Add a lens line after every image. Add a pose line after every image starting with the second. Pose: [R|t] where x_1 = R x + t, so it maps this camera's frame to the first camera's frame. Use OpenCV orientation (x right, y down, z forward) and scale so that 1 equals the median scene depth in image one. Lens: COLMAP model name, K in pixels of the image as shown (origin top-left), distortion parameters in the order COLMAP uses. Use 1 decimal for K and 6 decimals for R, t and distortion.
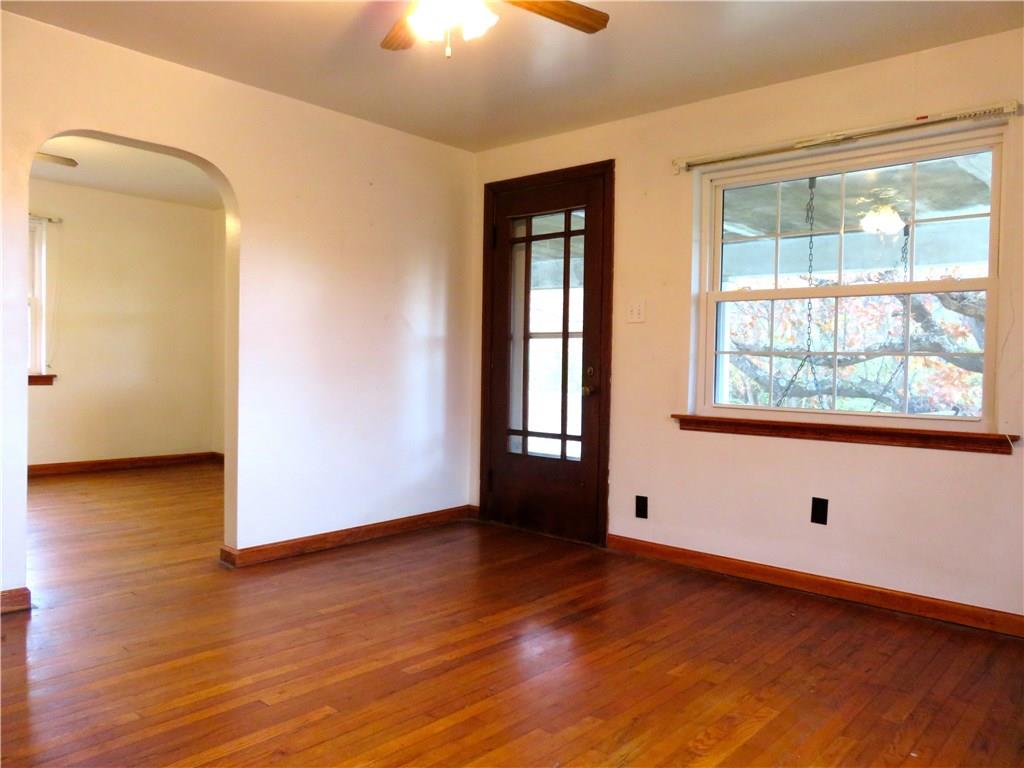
lens RADIAL K [[754.9, 0, 512.0], [0, 754.9, 384.0], [0, 0, 1]] dist [-0.009687, -0.001198]
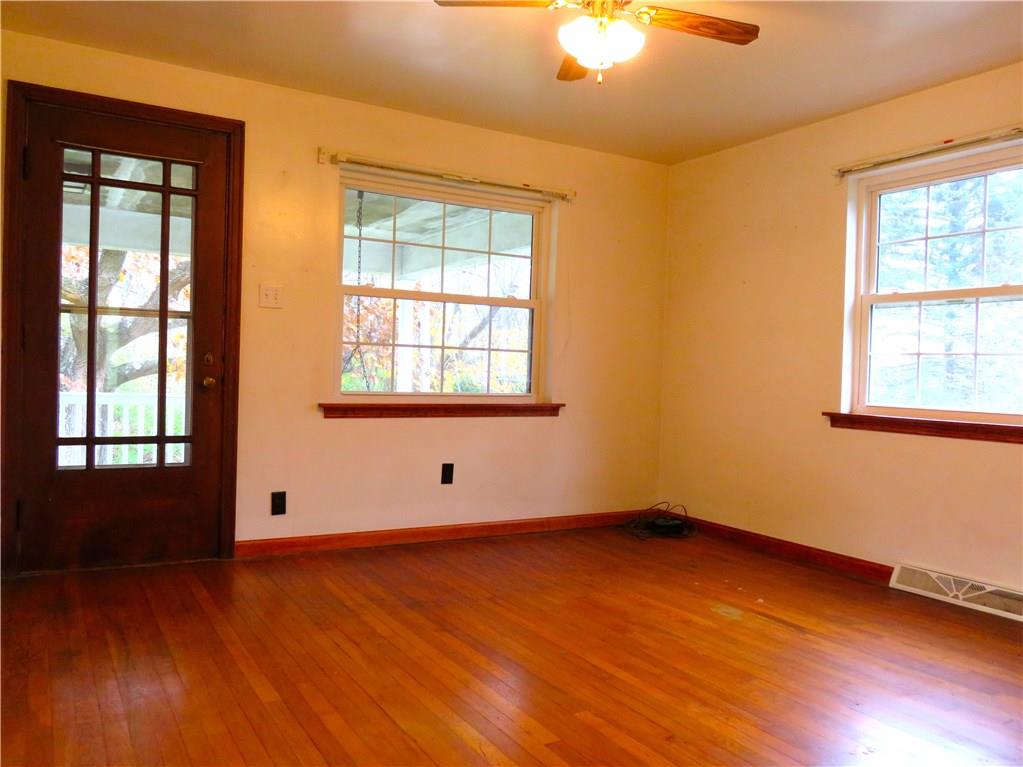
lens RADIAL K [[801.1, 0, 491.4], [0, 801.1, 383.8], [0, 0, 1]] dist [-0.009645, -0.002036]
pose [[0.318032, -0.030304, 0.947595, -0.746525], [-0.000998, 0.999478, 0.032298, -0.021459], [-0.948079, -0.011217, 0.317836, 0.461896]]
